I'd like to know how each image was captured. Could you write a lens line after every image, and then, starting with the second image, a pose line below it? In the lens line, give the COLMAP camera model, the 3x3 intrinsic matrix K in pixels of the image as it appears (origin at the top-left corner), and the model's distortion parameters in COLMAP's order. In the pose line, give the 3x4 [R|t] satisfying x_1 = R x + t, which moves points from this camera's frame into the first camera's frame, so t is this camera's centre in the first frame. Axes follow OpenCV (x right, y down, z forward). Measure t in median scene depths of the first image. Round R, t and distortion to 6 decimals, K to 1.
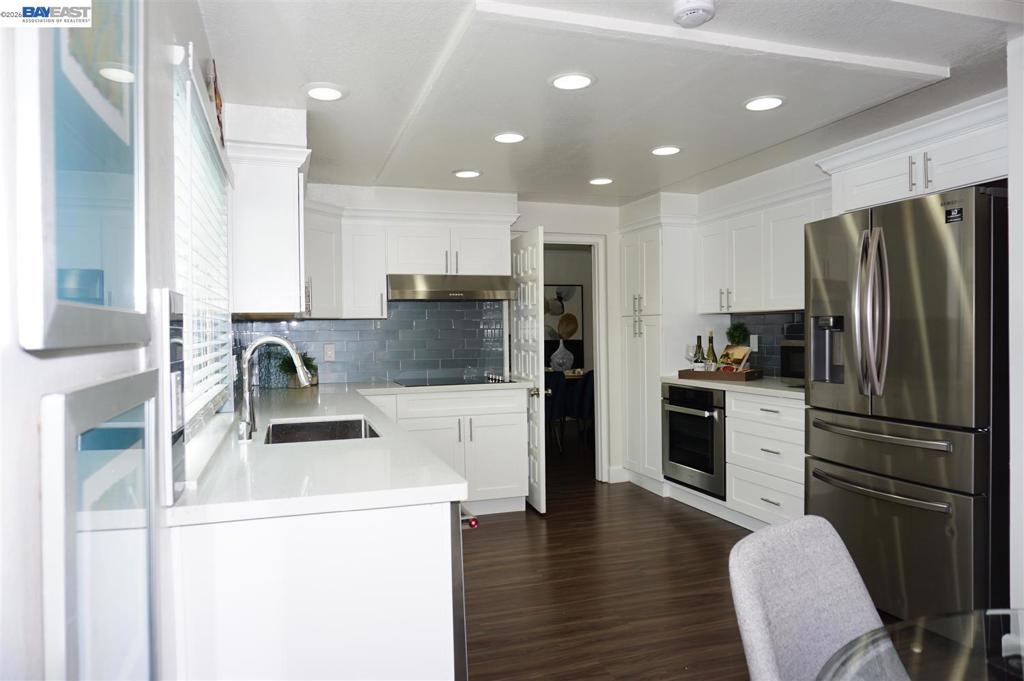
lens RADIAL K [[688.5, 0, 512.0], [0, 688.5, 340.5], [0, 0, 1]] dist [-0.051144, 0.048244]
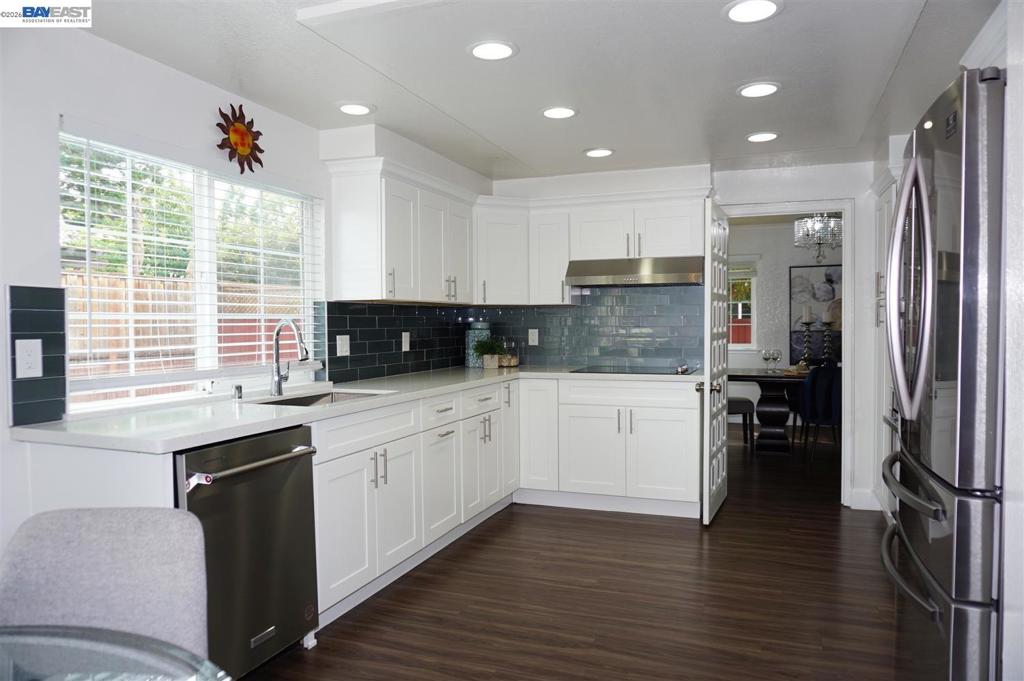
lens RADIAL K [[688.5, 0, 512.0], [0, 688.5, 340.5], [0, 0, 1]] dist [-0.051144, 0.048244]
pose [[0.770043, 0.027543, -0.637397, 0.482577], [-0.014657, 0.999568, 0.025486, -0.004278], [0.637824, -0.010283, 0.770114, 0.196091]]
